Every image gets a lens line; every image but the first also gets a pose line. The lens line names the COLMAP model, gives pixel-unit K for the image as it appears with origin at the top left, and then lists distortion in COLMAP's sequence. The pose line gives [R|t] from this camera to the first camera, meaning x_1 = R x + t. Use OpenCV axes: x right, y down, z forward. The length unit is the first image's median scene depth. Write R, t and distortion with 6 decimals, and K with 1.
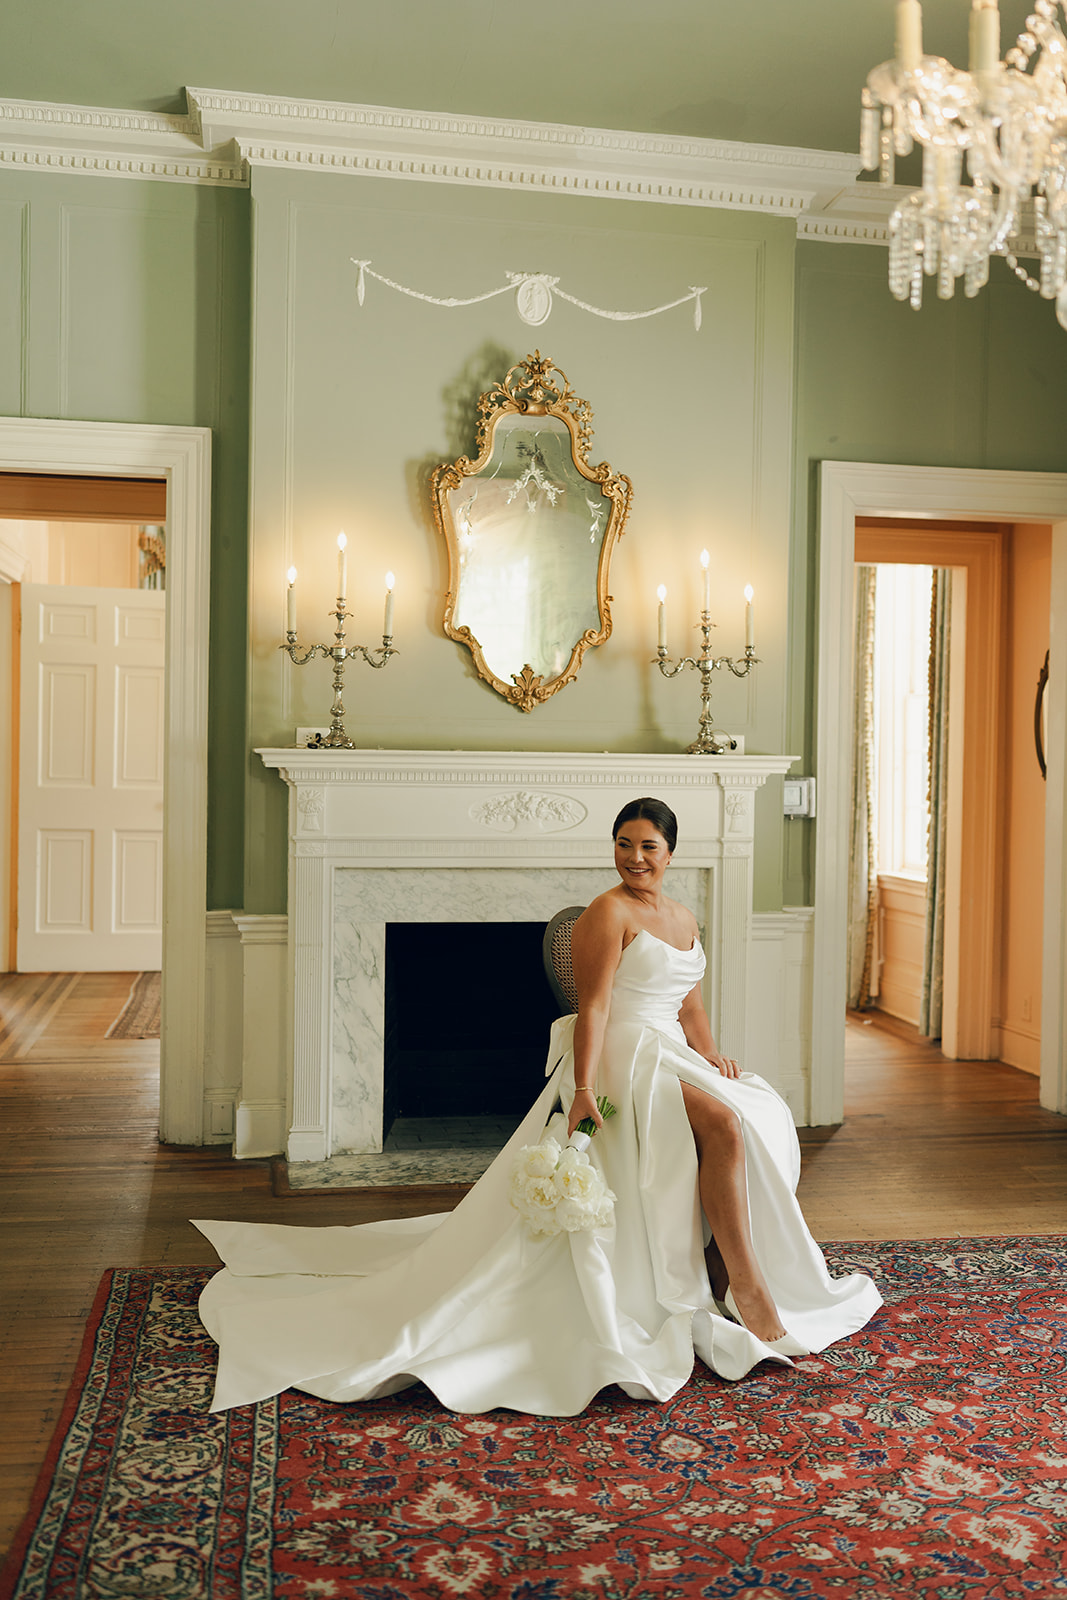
lens RADIAL K [[1604.0, 0, 533.5], [0, 1604.0, 800.0], [0, 0, 1]] dist [-0.004398, 0.002232]
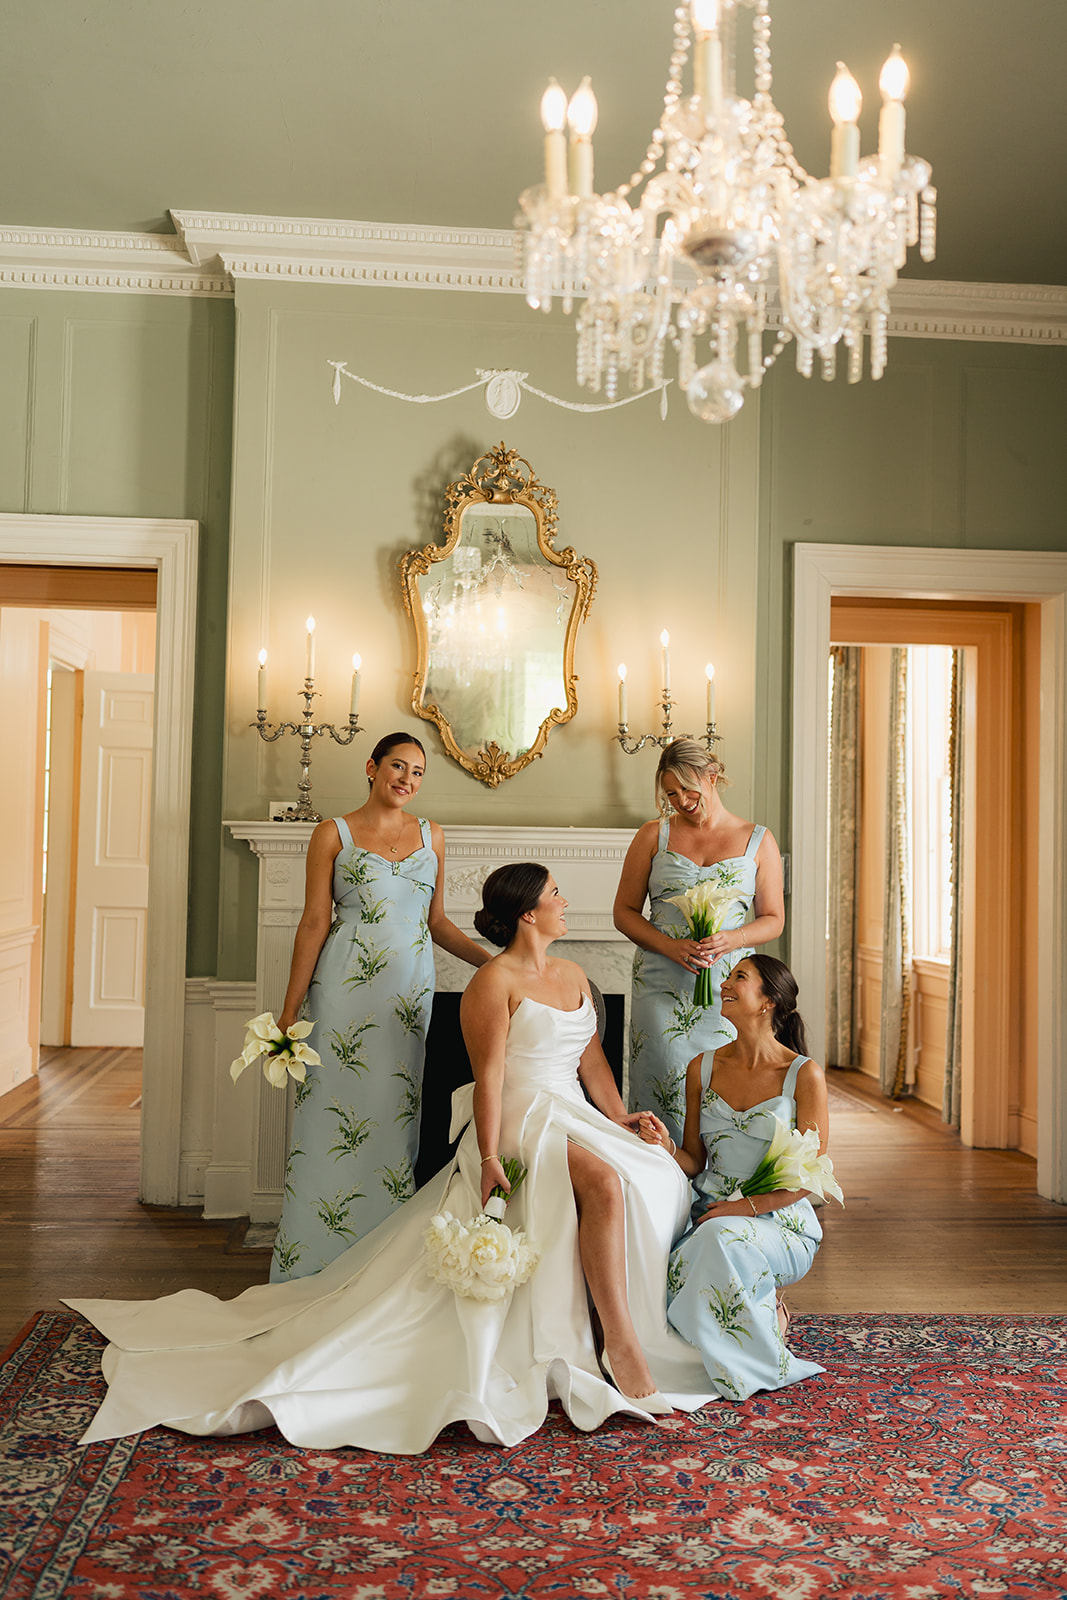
lens RADIAL K [[1647.2, 0, 533.1], [0, 1647.2, 782.4], [0, 0, 1]] dist [-0.012831, 0.021107]
pose [[0.994721, 0.000531, -0.102615, 0.133545], [-0.007591, 0.997628, -0.068421, 0.014286], [0.102335, 0.068838, 0.992365, -0.047976]]
